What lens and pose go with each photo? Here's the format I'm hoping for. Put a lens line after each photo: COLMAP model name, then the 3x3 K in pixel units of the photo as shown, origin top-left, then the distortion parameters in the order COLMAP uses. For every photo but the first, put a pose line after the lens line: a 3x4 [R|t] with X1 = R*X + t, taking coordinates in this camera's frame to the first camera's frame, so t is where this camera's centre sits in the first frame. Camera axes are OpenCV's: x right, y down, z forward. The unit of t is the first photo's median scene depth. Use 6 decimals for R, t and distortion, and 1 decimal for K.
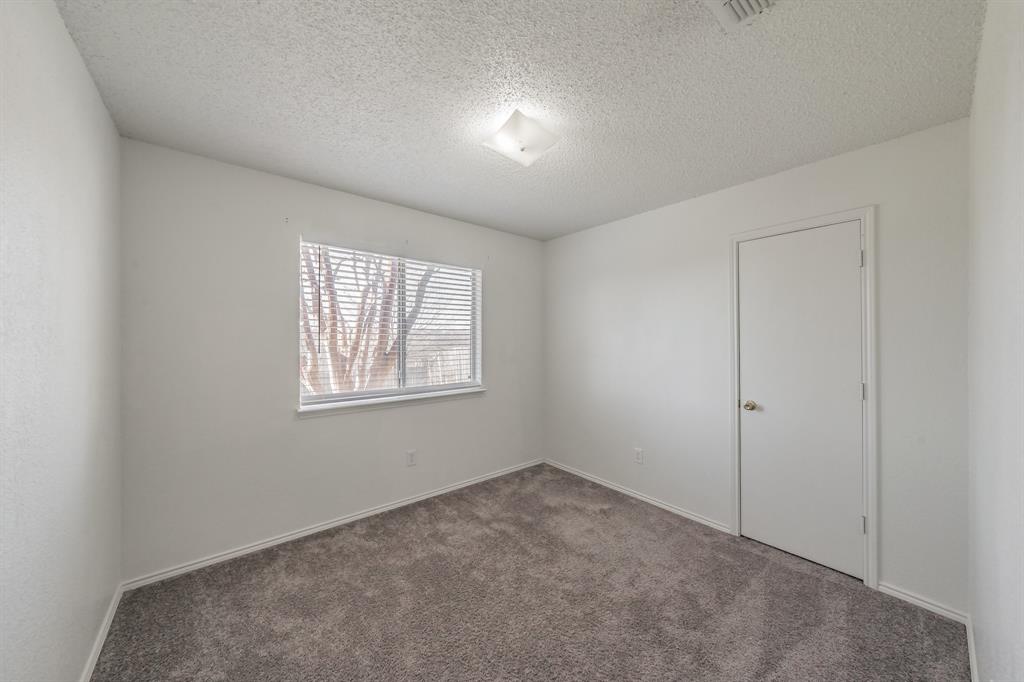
lens RADIAL K [[354.6, 0, 513.8], [0, 354.6, 340.8], [0, 0, 1]] dist [0.000384, -0.000013]
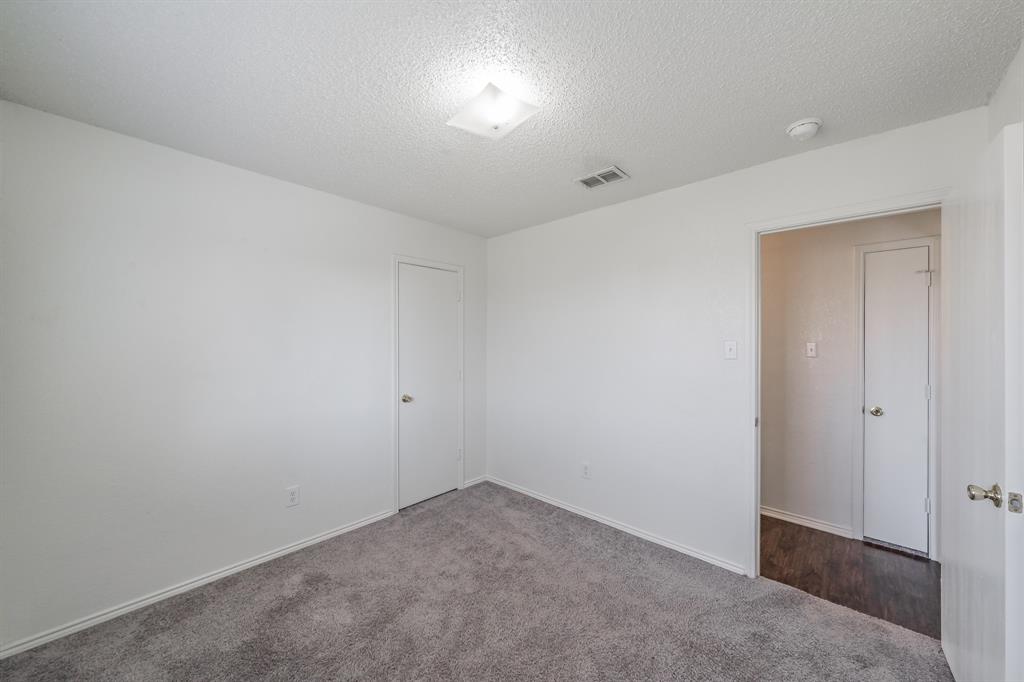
lens RADIAL K [[375.4, 0, 510.3], [0, 375.4, 339.1], [0, 0, 1]] dist [0.001438, 0.000007]
pose [[-0.129559, 0.005870, 0.991554, -0.633846], [0.002391, 0.999981, -0.005608, -0.013847], [-0.991569, 0.001644, -0.129571, 0.771140]]
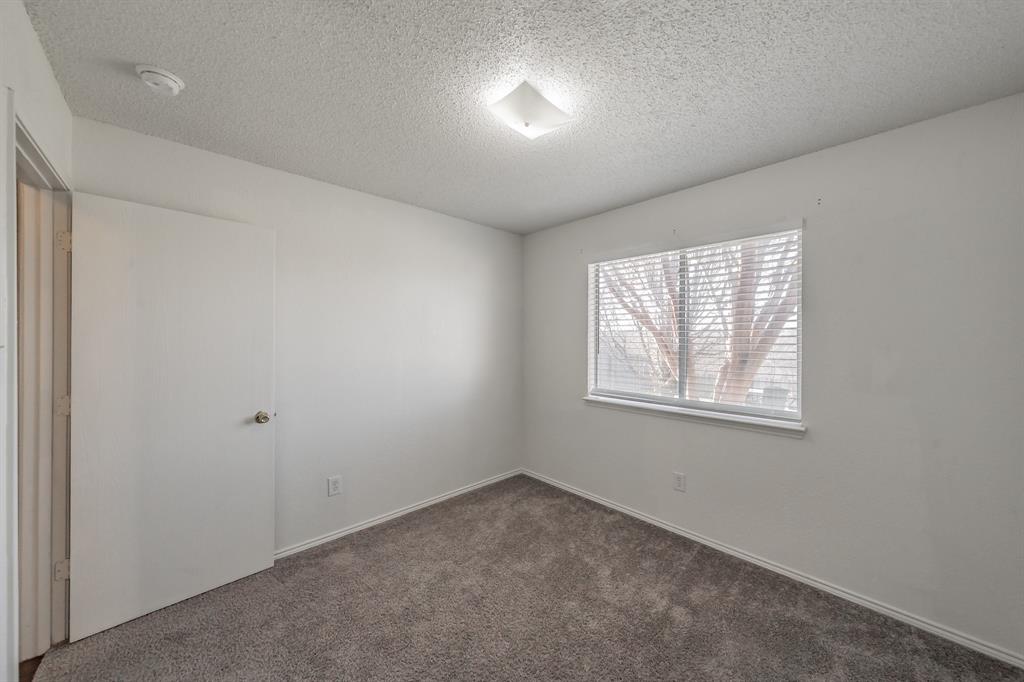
lens RADIAL K [[354.6, 0, 514.2], [0, 354.6, 340.0], [0, 0, 1]] dist [0.000384, -0.000013]
pose [[0.065731, -0.000355, -0.997837, 0.645479], [-0.002599, 0.999996, -0.000527, -0.012322], [0.997834, 0.002628, 0.065729, 0.650609]]
